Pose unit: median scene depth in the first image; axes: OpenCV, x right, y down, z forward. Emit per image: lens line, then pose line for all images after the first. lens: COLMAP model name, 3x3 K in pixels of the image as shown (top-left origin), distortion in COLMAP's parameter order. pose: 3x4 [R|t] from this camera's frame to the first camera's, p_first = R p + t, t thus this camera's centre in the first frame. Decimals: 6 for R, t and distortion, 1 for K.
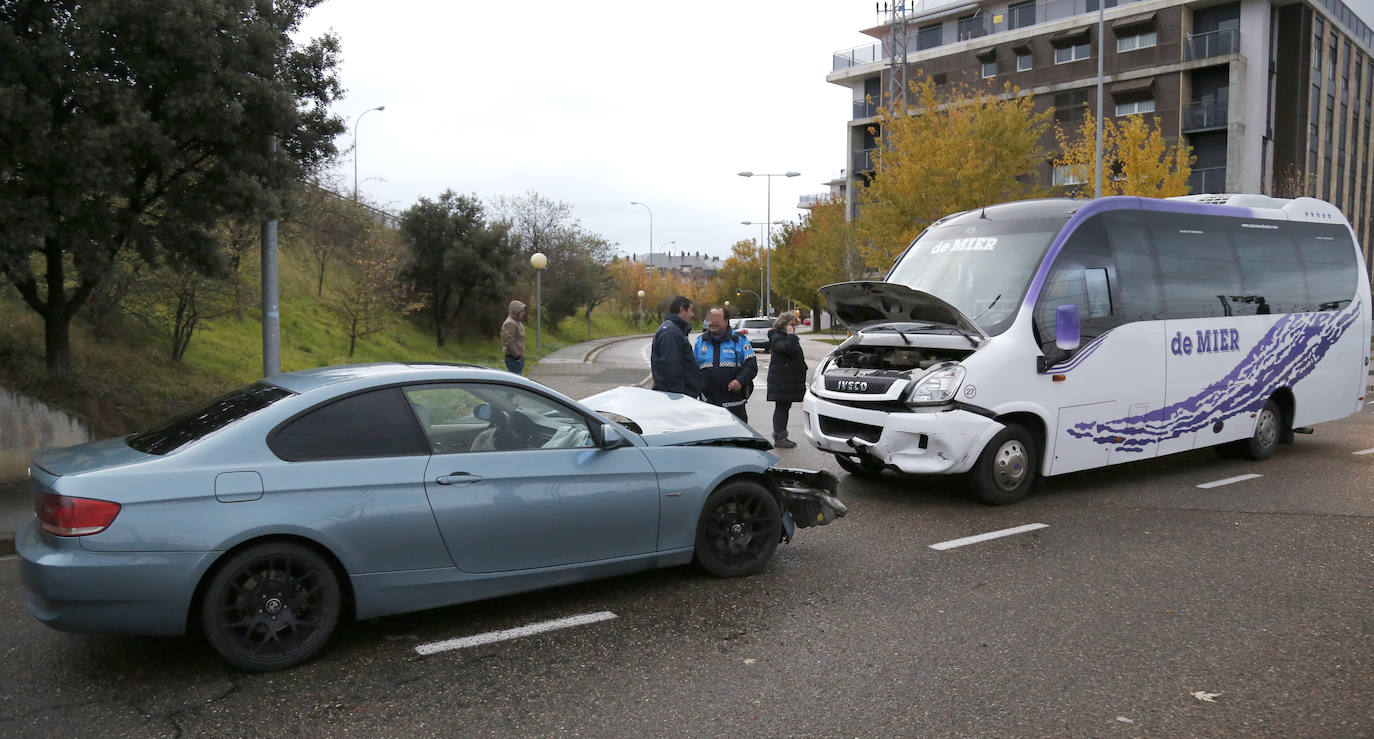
lens RADIAL K [[922.8, 0, 687.0], [0, 922.8, 369.5], [0, 0, 1]] dist [-0.135030, 0.081707]
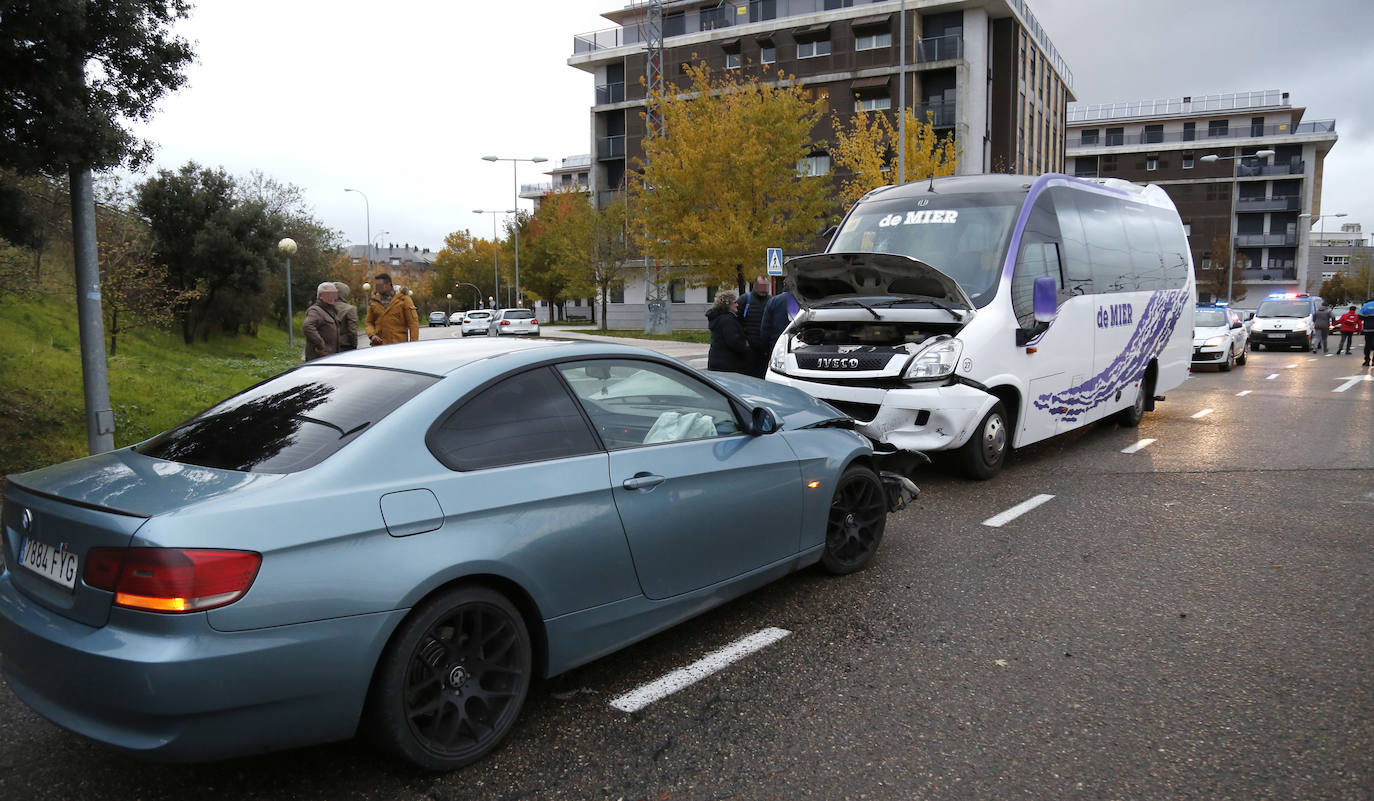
lens RADIAL K [[933.9, 0, 687.0], [0, 933.9, 400.5], [0, 0, 1]] dist [-0.132161, 0.074978]
pose [[0.952517, -0.038073, 0.302096, -0.222091], [0.026167, 0.998717, 0.043364, 0.009083], [-0.303360, -0.033400, 0.952291, 0.117390]]
